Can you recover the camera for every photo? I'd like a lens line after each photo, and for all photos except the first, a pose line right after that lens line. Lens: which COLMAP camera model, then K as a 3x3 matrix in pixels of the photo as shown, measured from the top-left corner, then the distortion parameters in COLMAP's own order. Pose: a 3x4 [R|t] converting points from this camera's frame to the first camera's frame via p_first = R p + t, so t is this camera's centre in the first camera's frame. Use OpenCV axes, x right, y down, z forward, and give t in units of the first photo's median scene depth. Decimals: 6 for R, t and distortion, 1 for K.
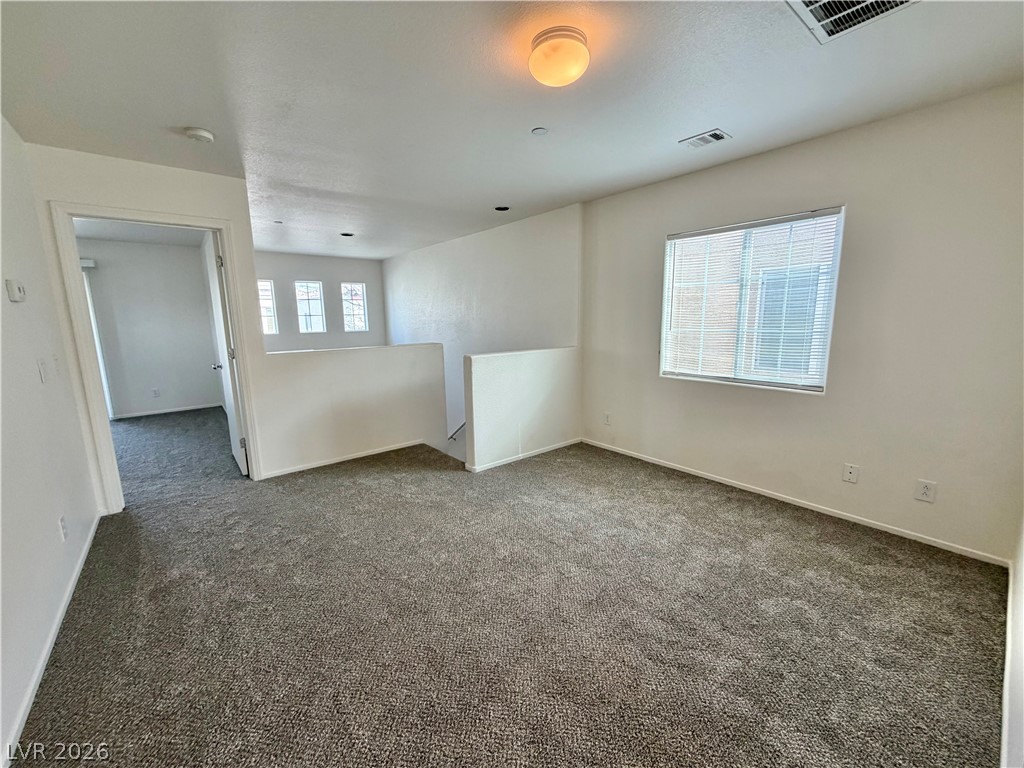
lens RADIAL K [[408.7, 0, 509.5], [0, 408.7, 385.7], [0, 0, 1]] dist [0.000031, -0.000029]
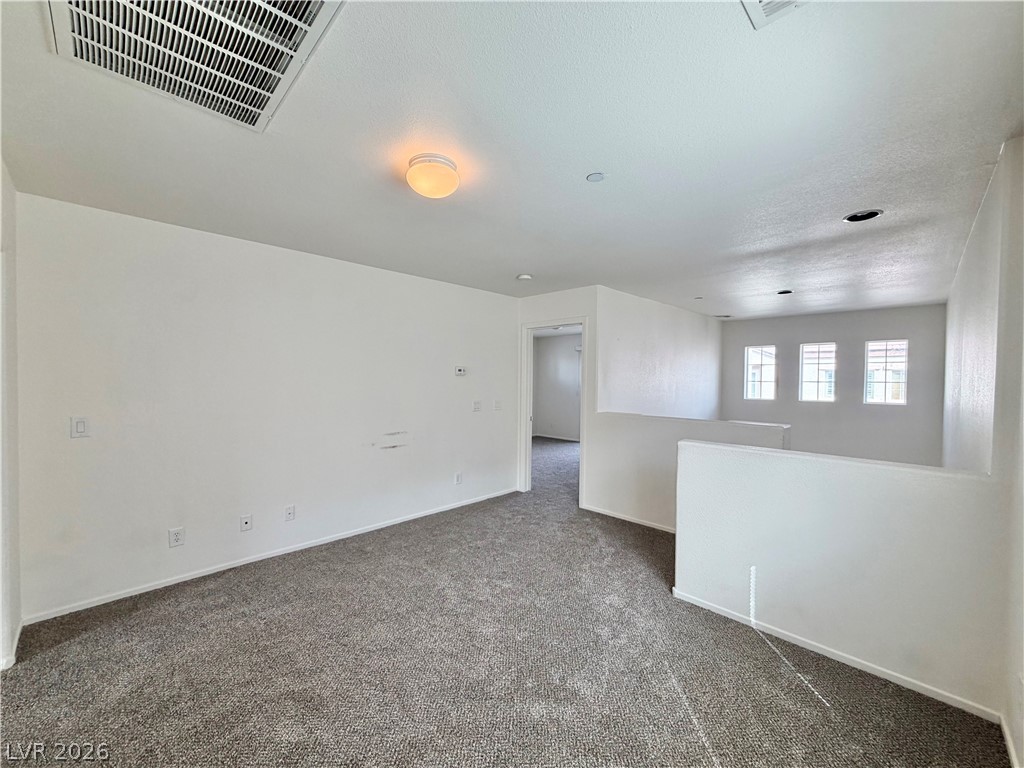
lens RADIAL K [[414.0, 0, 509.1], [0, 414.0, 387.1], [0, 0, 1]] dist [-0.000421, 0.000063]
pose [[0.092562, 0.038899, -0.994947, 0.390492], [-0.176625, 0.984031, 0.022040, -0.080544], [0.979916, 0.173693, 0.097954, 0.346567]]
